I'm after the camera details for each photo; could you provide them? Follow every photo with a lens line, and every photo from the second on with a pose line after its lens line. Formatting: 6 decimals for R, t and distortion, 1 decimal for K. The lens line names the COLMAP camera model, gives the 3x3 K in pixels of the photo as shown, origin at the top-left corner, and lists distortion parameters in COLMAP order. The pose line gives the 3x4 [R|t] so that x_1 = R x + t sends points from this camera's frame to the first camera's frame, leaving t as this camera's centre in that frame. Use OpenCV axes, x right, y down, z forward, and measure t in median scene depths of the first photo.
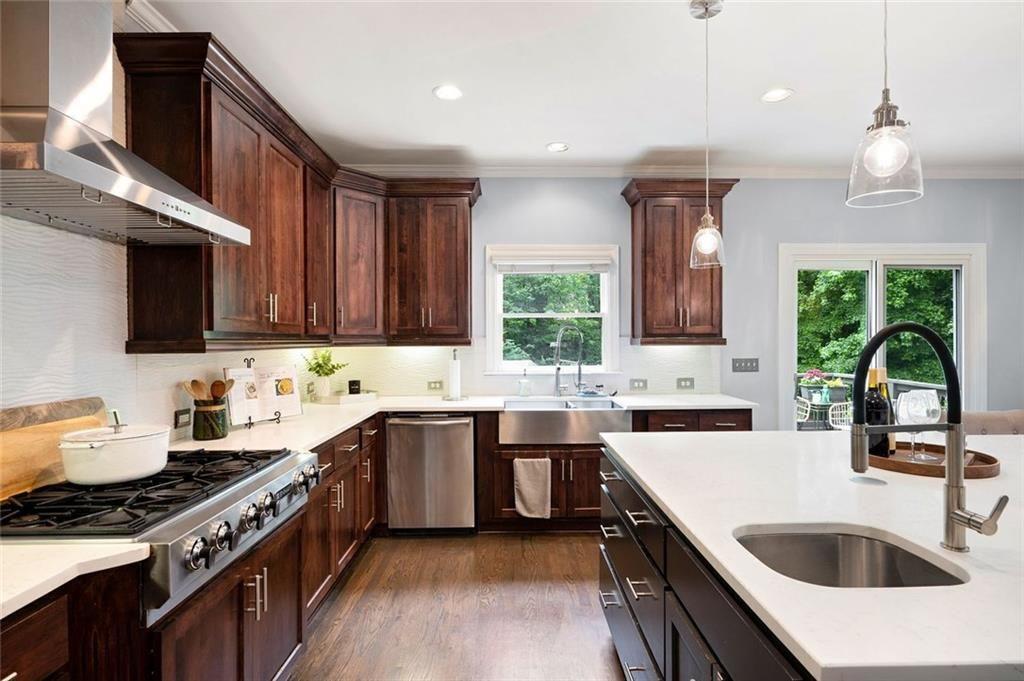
lens RADIAL K [[520.8, 0, 514.0], [0, 520.8, 341.1], [0, 0, 1]] dist [-0.005481, 0.000266]
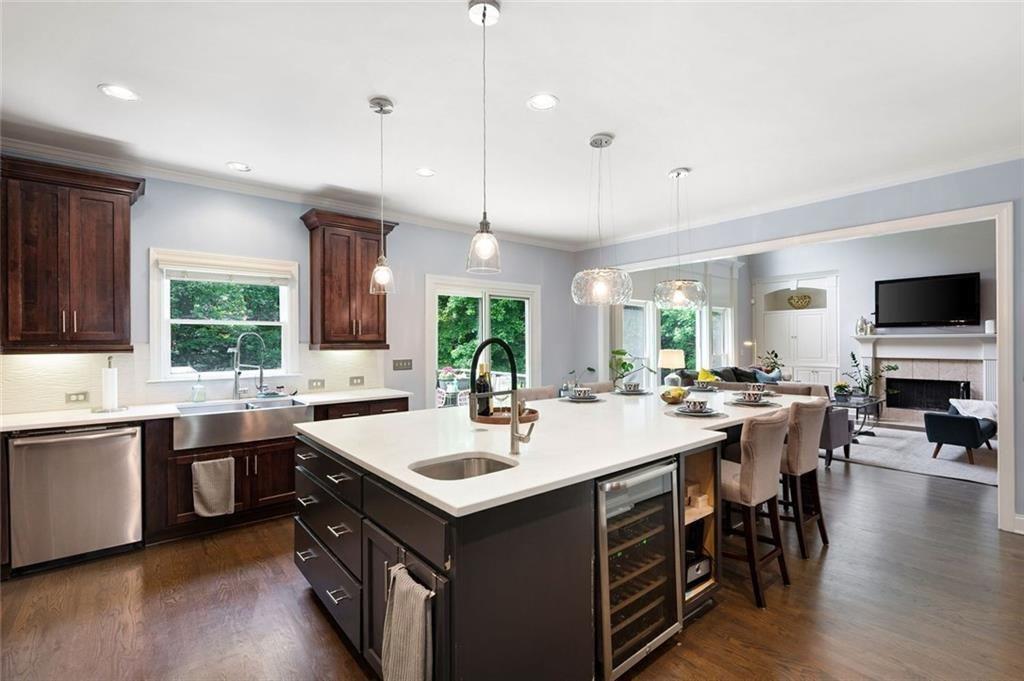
lens RADIAL K [[463.0, 0, 514.3], [0, 463.0, 344.2], [0, 0, 1]] dist [0.002614, 0.000109]
pose [[0.785502, -0.001651, 0.618857, -0.061521], [0.003358, 0.999993, -0.001595, -0.002901], [-0.618850, 0.003331, 0.785502, -0.099004]]
